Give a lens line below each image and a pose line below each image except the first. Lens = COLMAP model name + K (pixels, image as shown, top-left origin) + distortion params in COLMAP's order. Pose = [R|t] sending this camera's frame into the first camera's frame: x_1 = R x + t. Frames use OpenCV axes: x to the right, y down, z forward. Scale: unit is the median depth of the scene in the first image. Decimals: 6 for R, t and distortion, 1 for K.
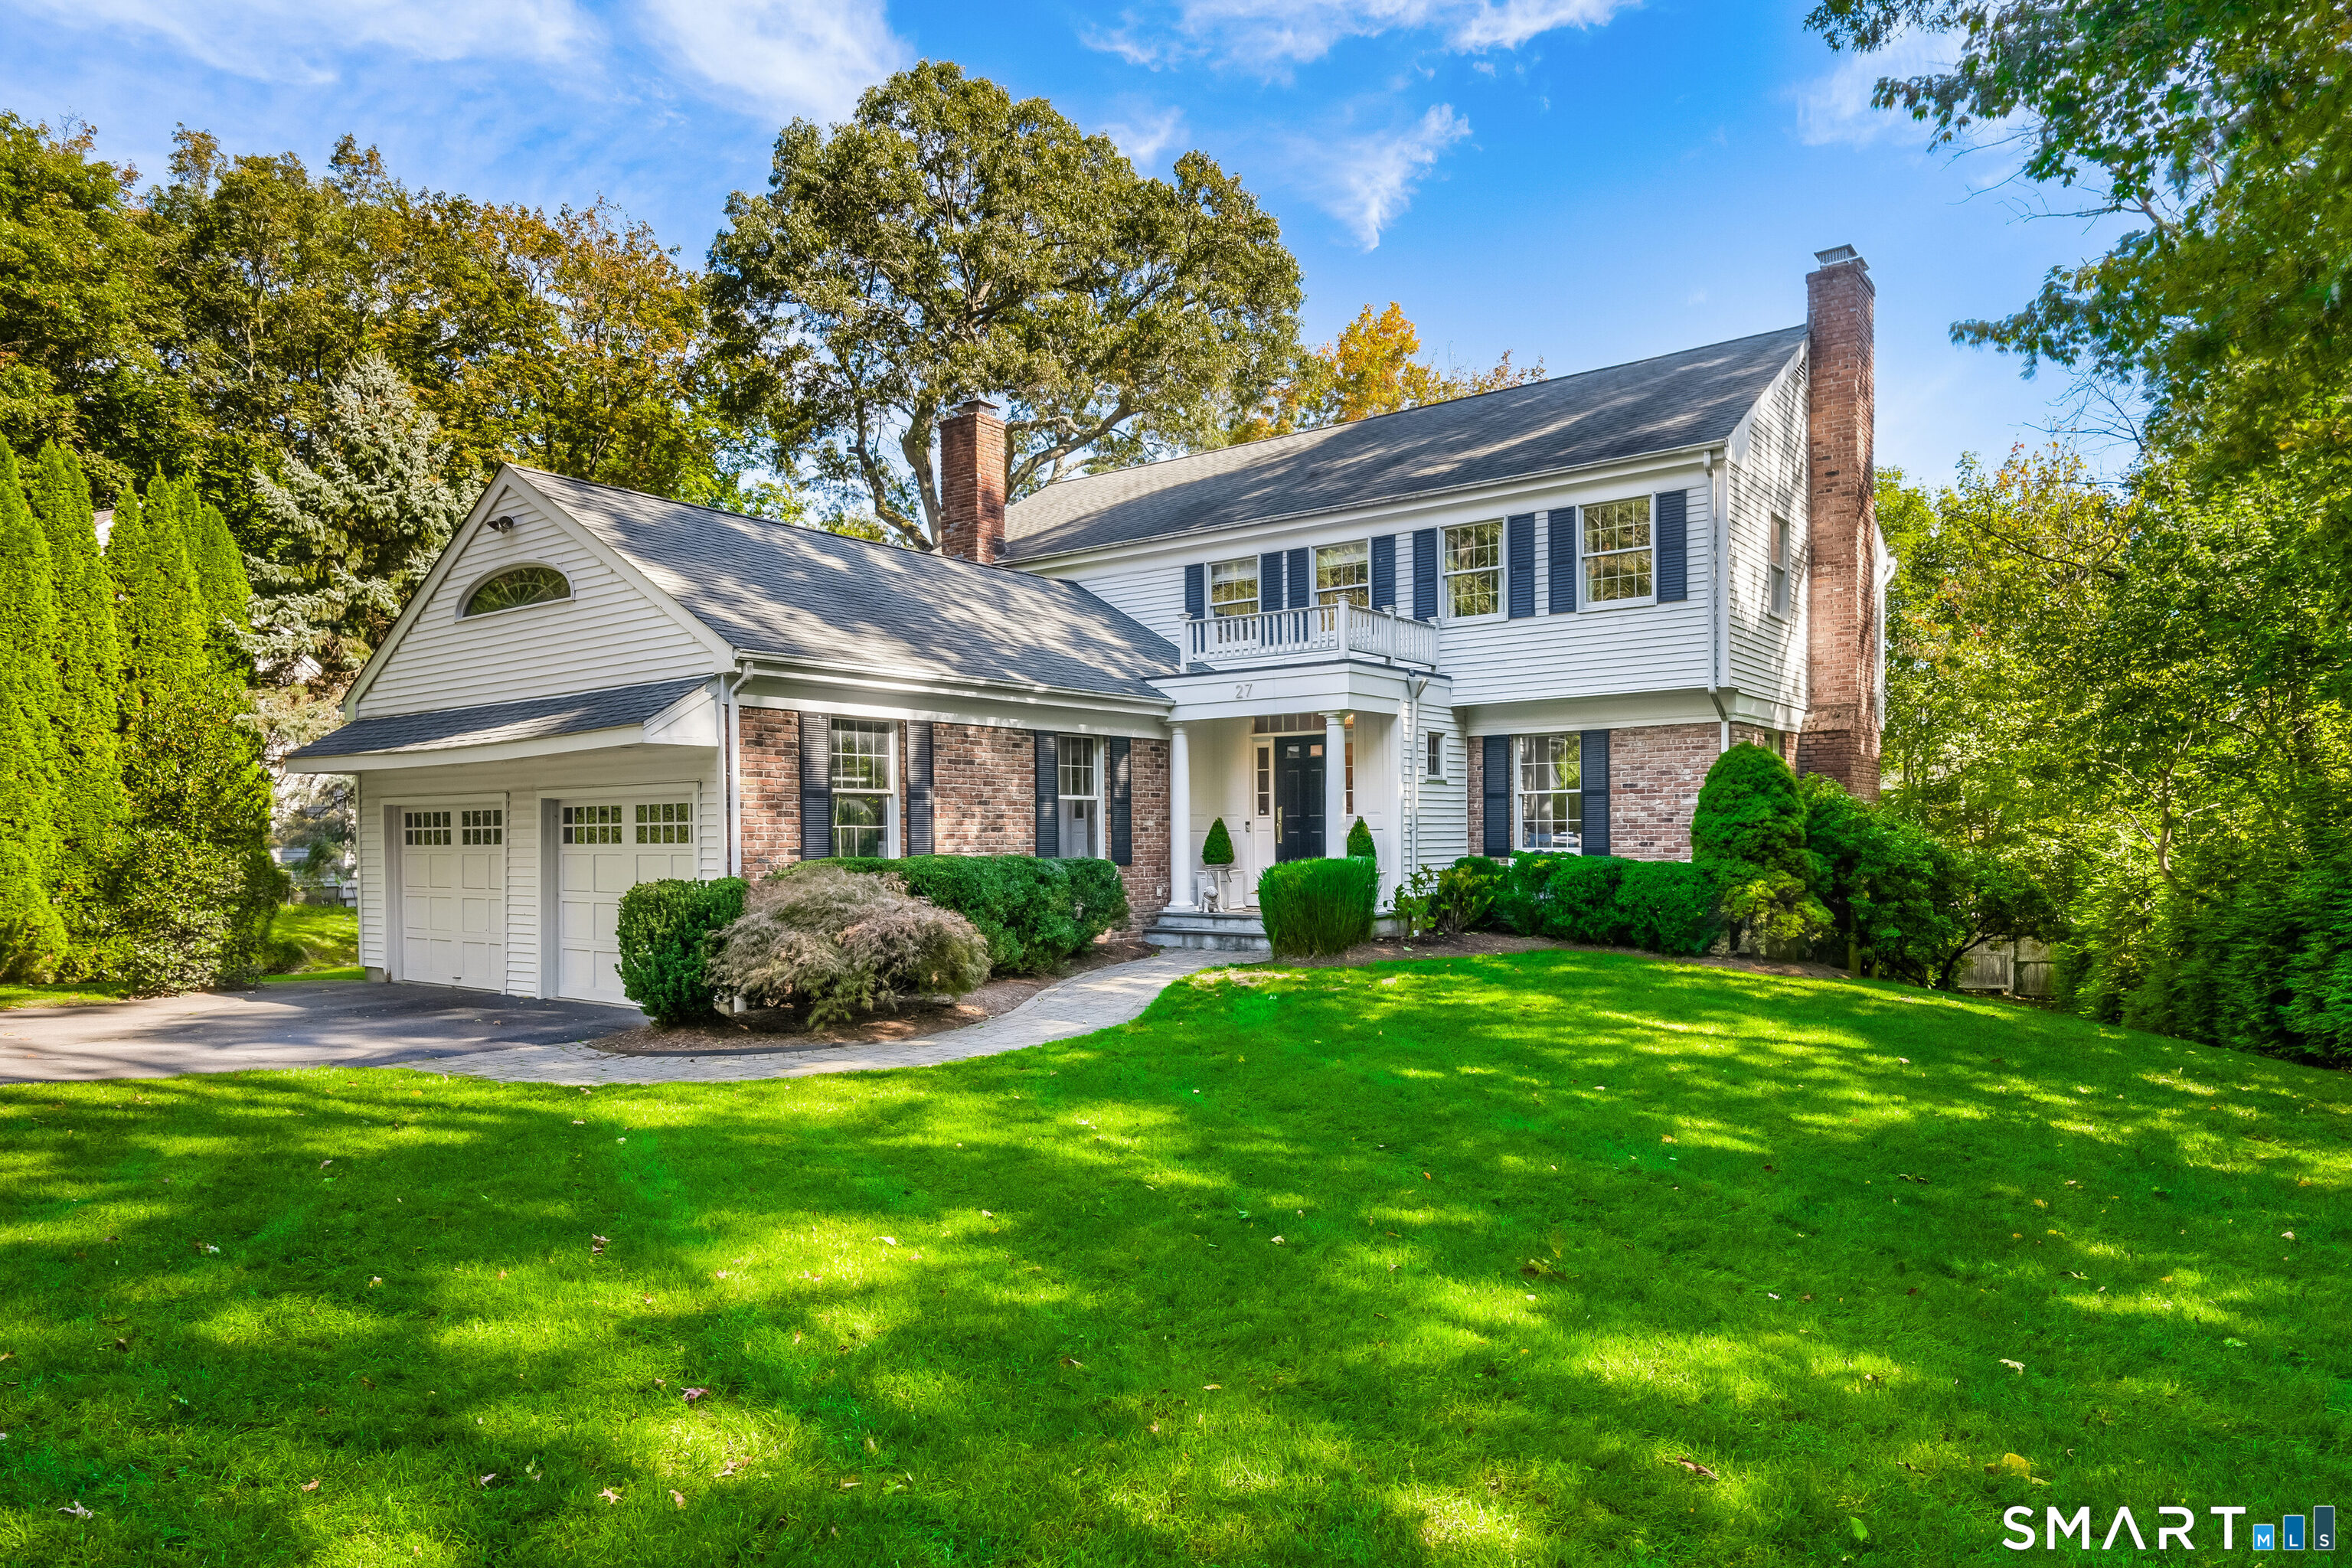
lens RADIAL K [[1488.3, 0, 1176.0], [0, 1488.3, 784.0], [0, 0, 1]] dist [-0.001584, -0.000662]
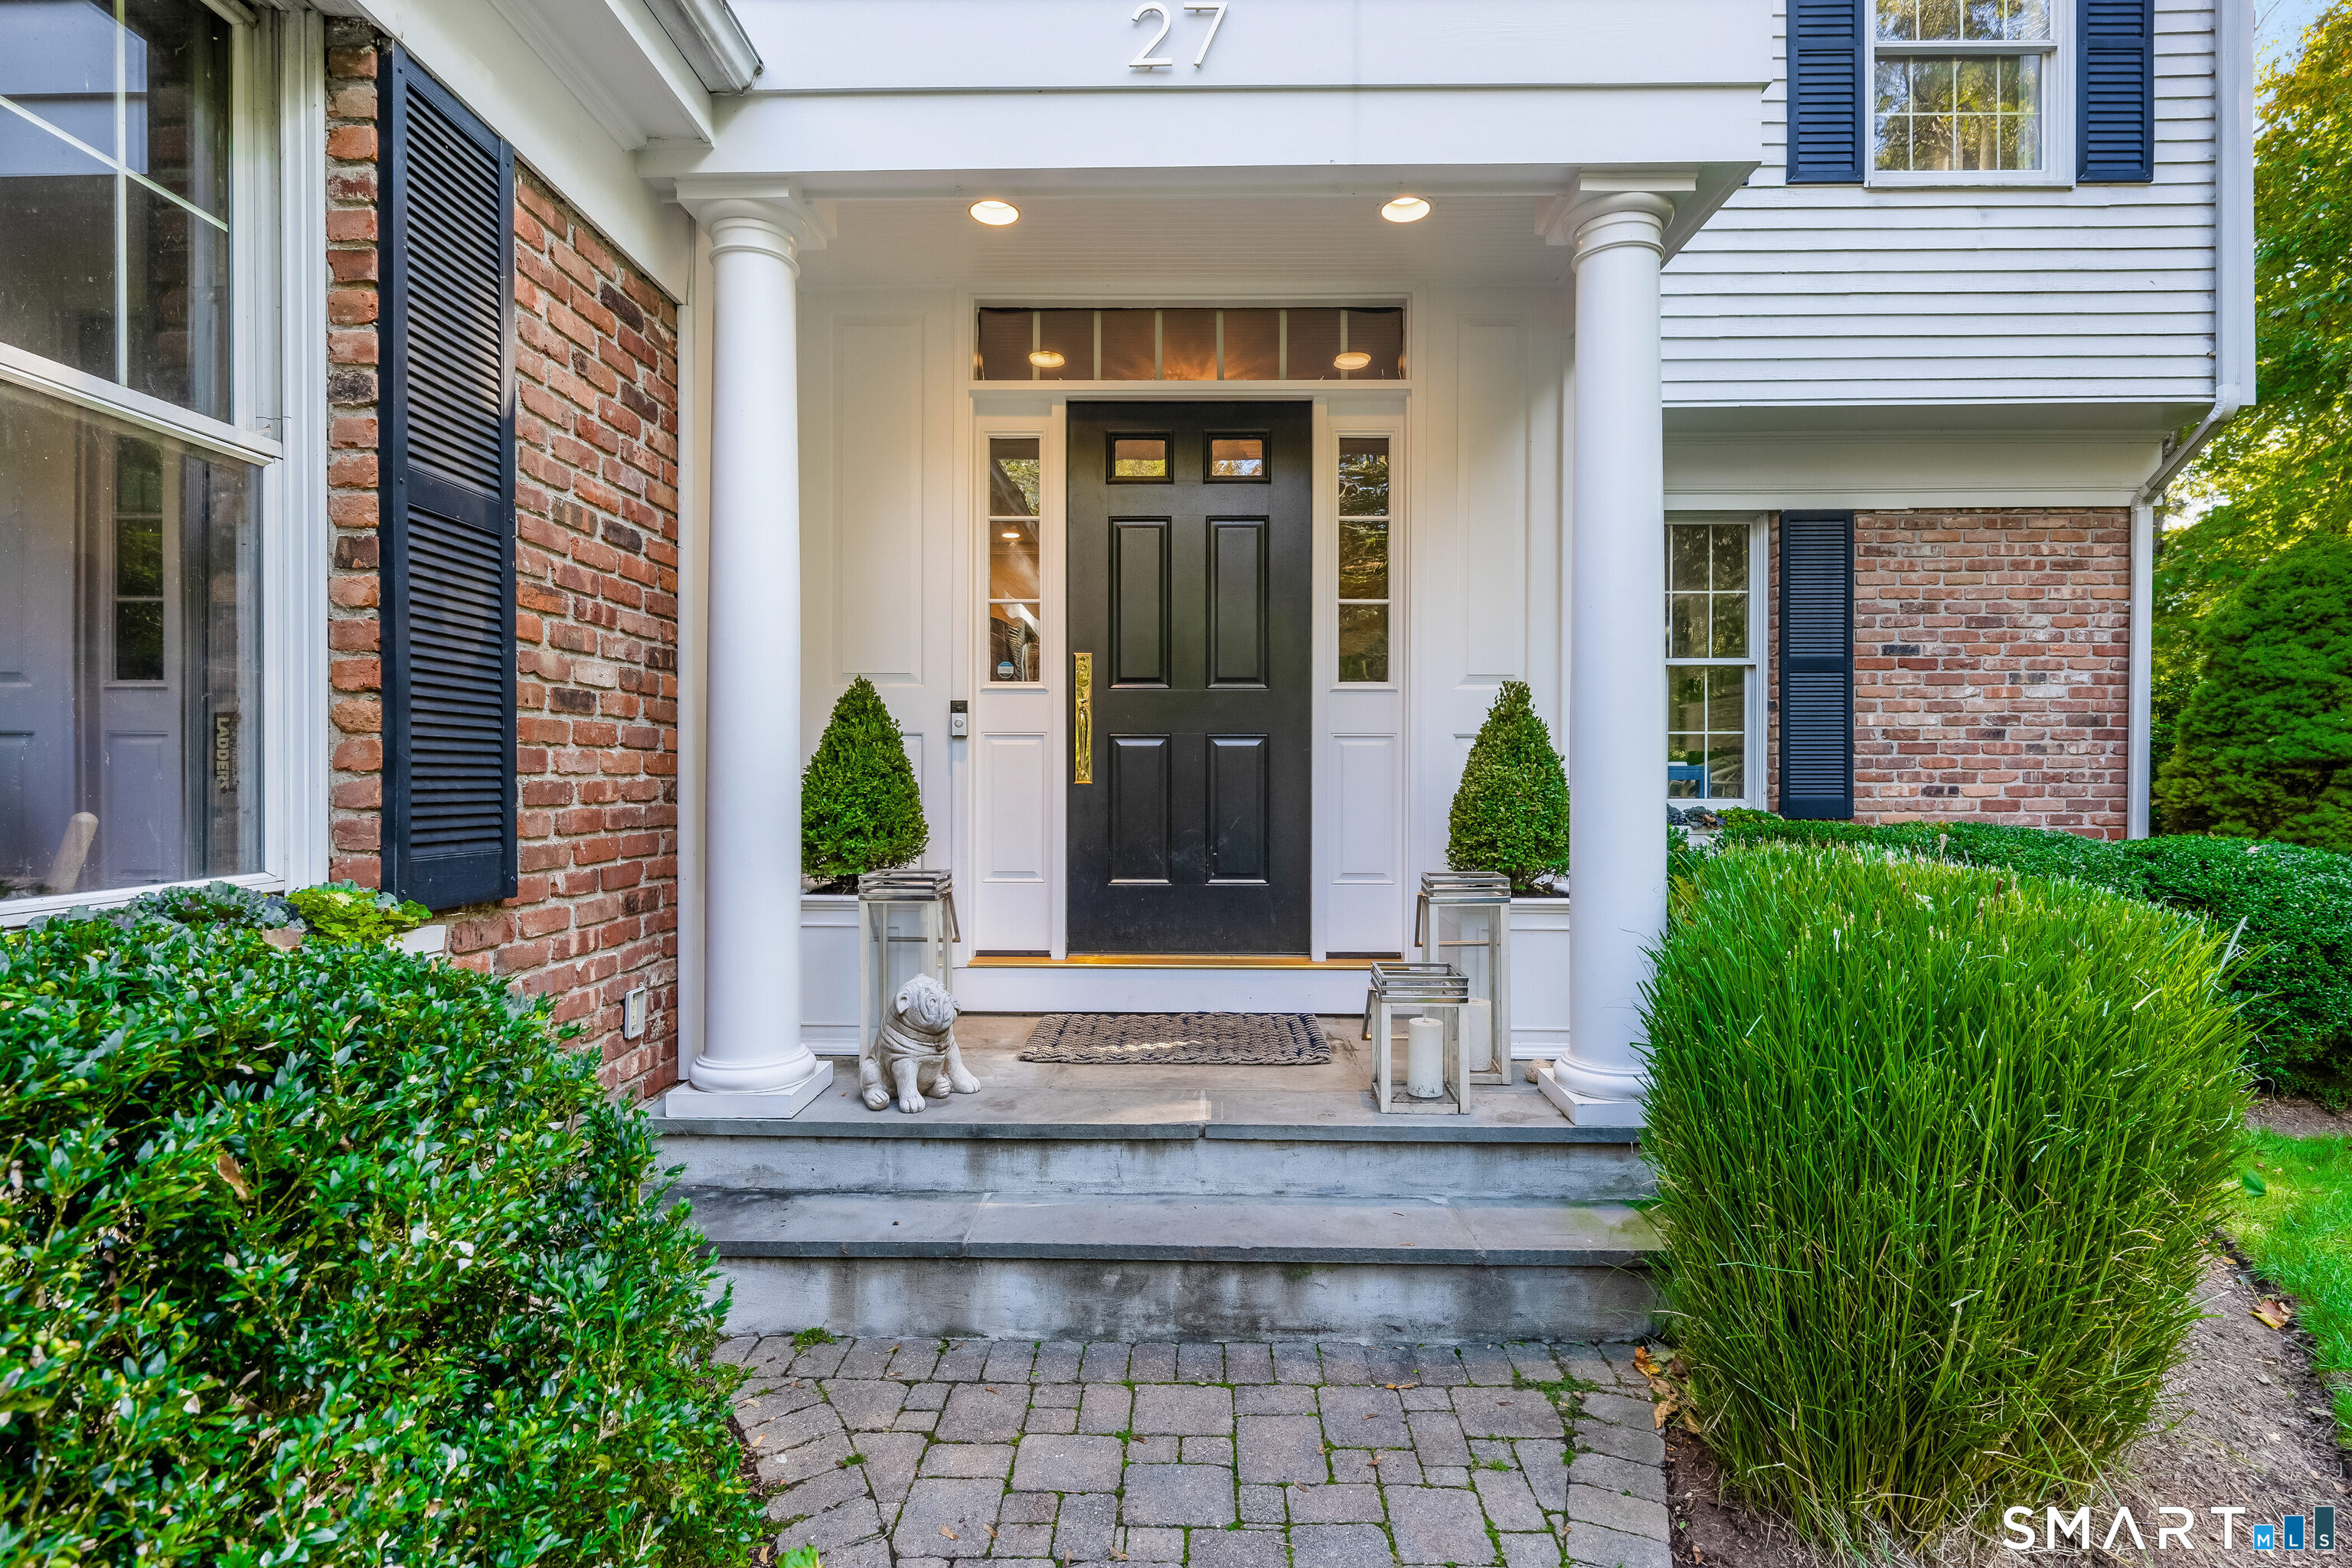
lens RADIAL K [[1161.6, 0, 1176.0], [0, 1161.6, 784.0], [0, 0, 1]] dist [-0.003412, -0.000728]
pose [[0.796338, 0.006966, 0.604811, -0.050244], [-0.030836, 0.999101, 0.029093, 0.035014], [-0.604065, -0.041818, 0.795837, 0.859047]]
